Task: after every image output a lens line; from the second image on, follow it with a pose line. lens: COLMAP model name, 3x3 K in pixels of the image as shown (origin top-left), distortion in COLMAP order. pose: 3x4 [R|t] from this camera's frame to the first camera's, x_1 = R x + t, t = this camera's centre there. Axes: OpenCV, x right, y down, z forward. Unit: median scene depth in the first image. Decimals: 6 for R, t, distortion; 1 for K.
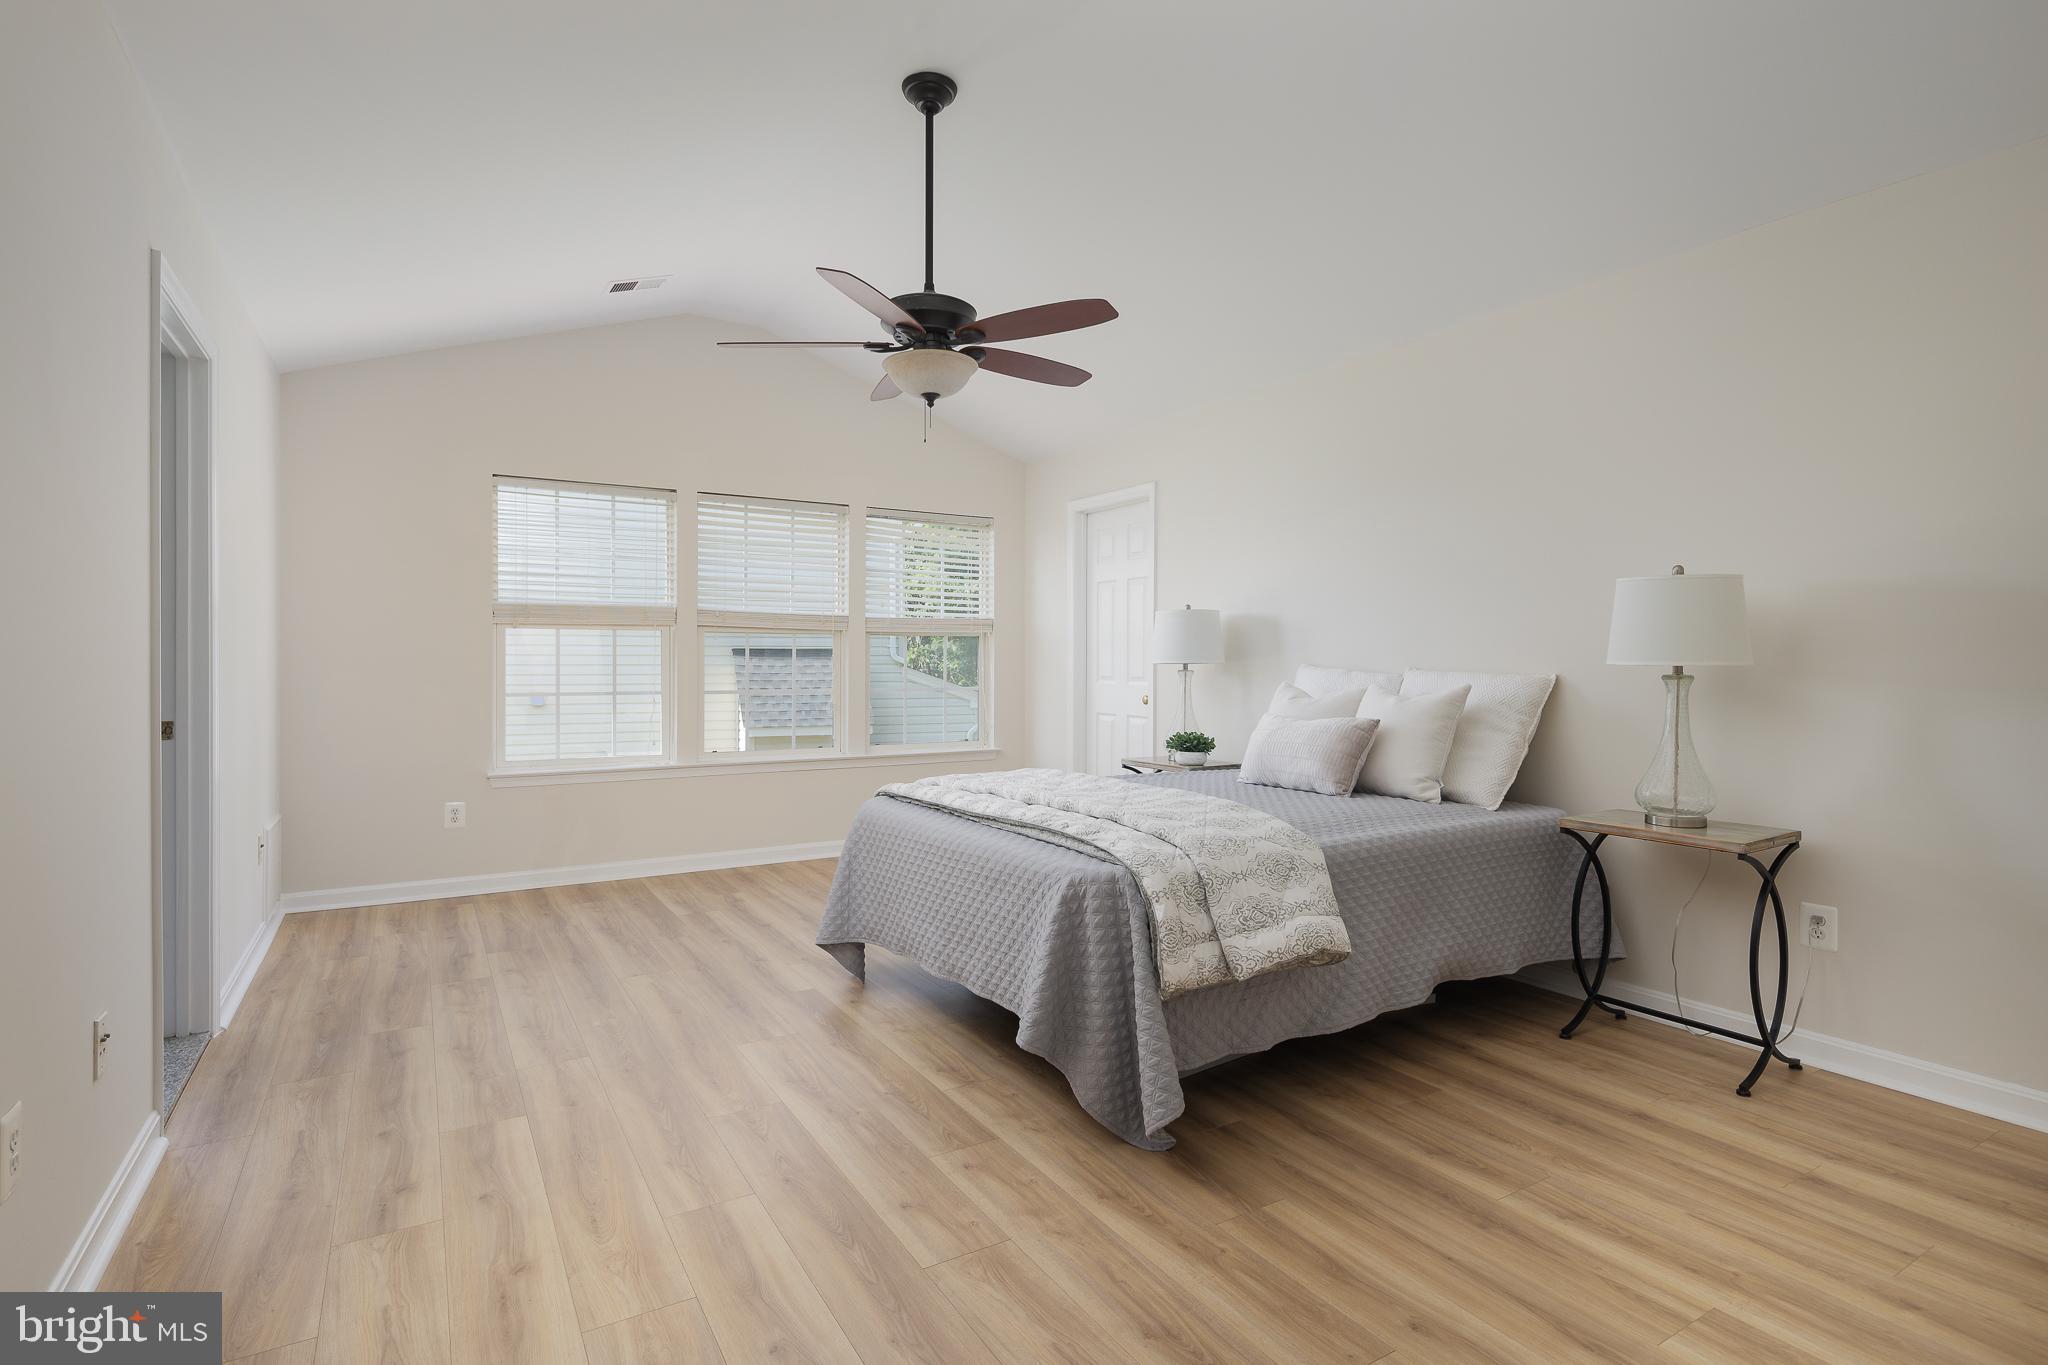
lens RADIAL K [[1003.7, 0, 1028.0], [0, 1003.7, 642.2], [0, 0, 1]] dist [-0.001818, -0.000541]
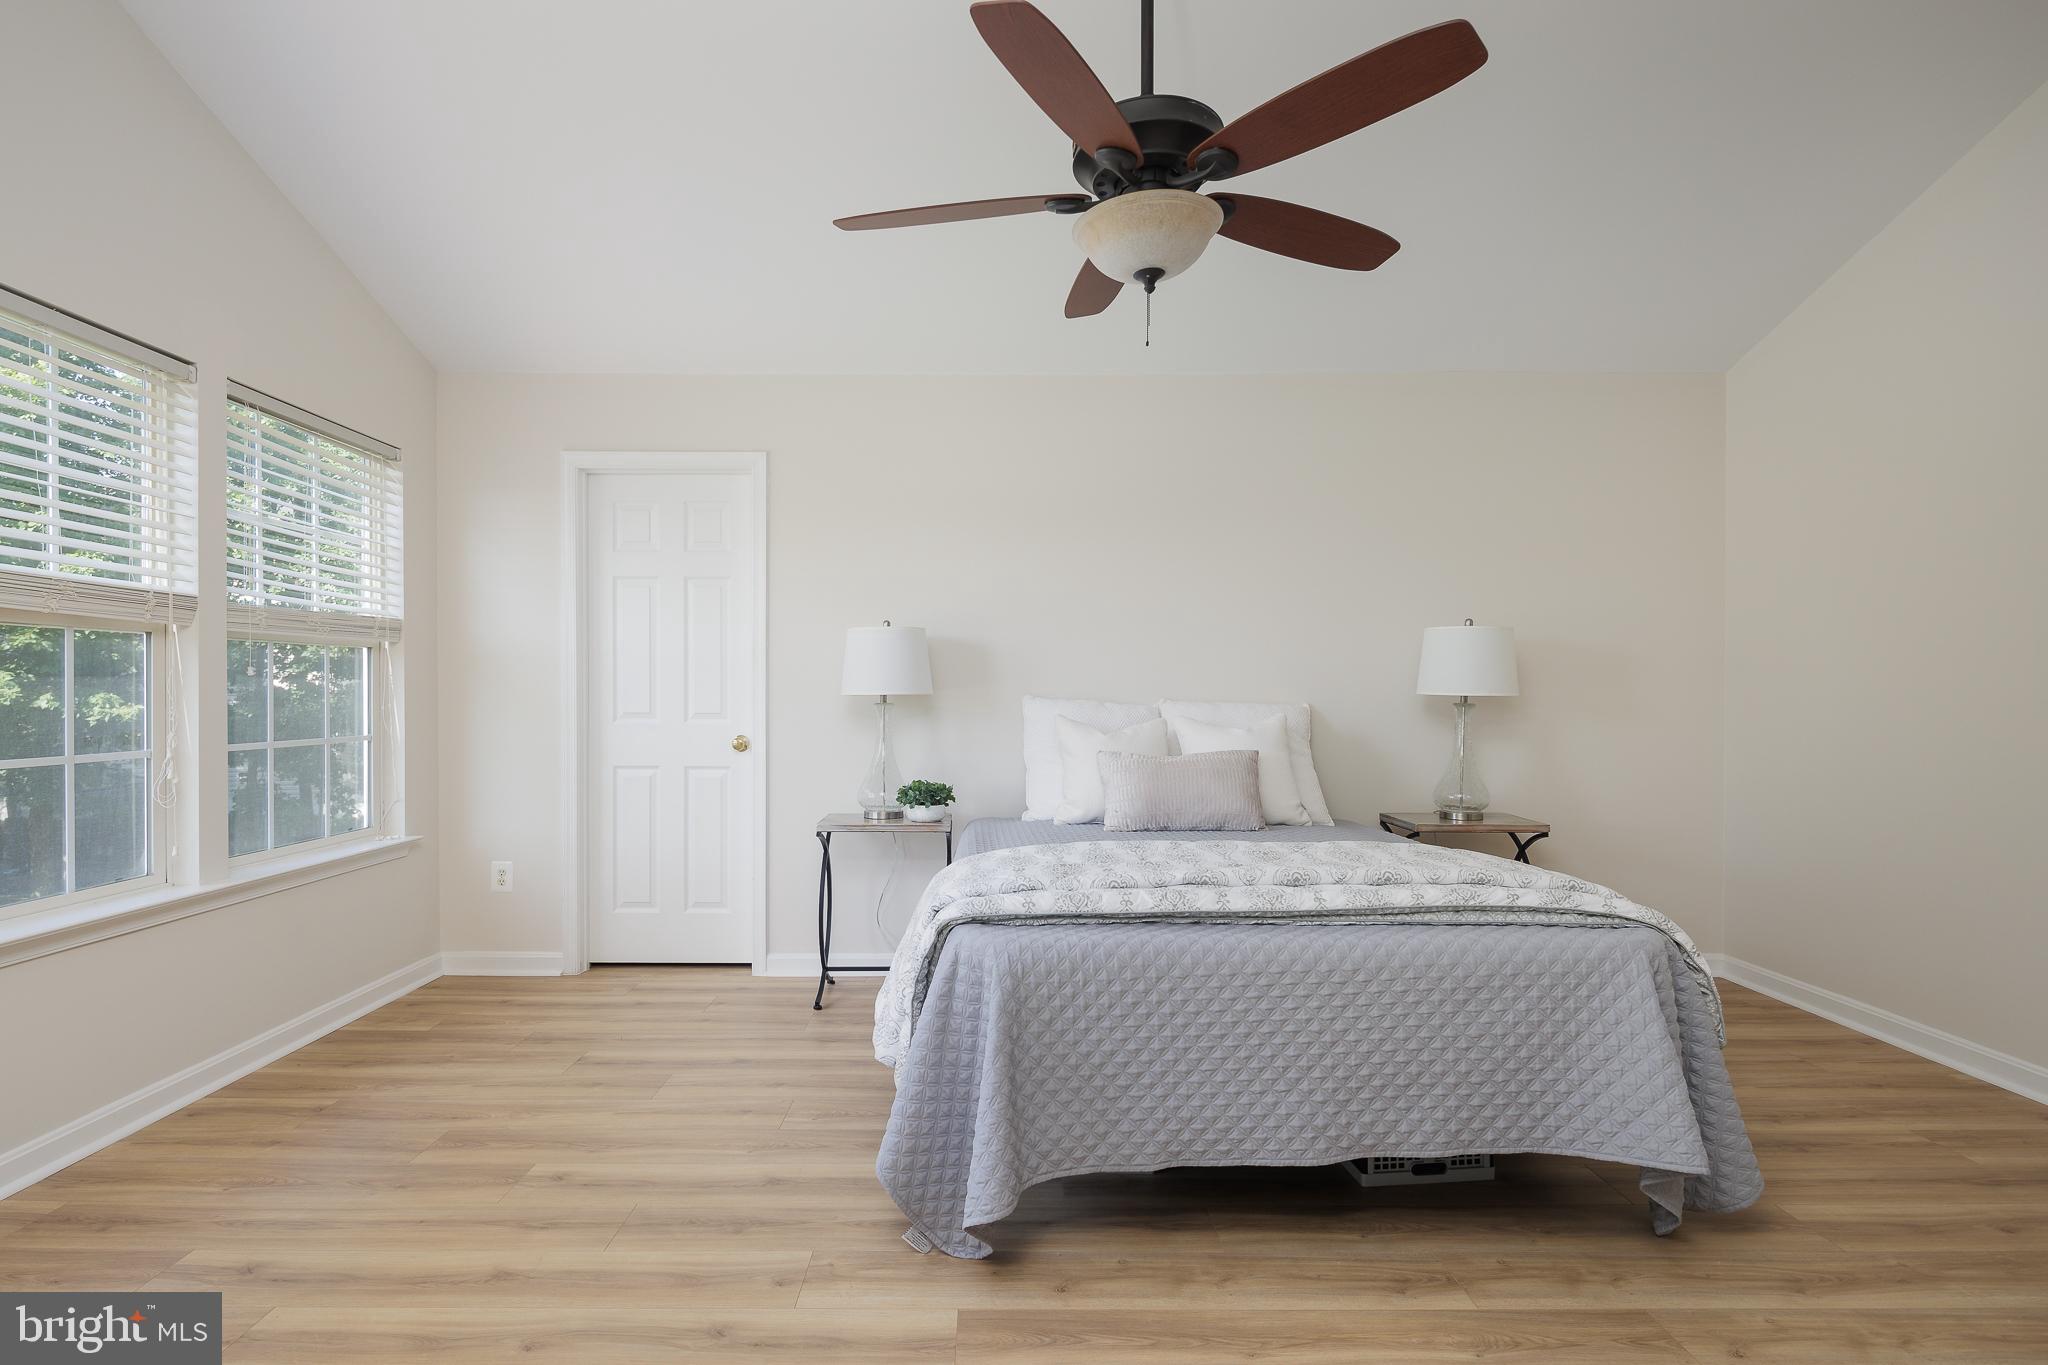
lens RADIAL K [[1012.3, 0, 1019.0], [0, 1012.3, 691.6], [0, 0, 1]] dist [0.003221, 0.000206]
pose [[0.515625, -0.002265, 0.856811, -0.682453], [-0.015611, 0.999806, 0.012038, 0.011939], [-0.856672, -0.019583, 0.515489, 0.735220]]
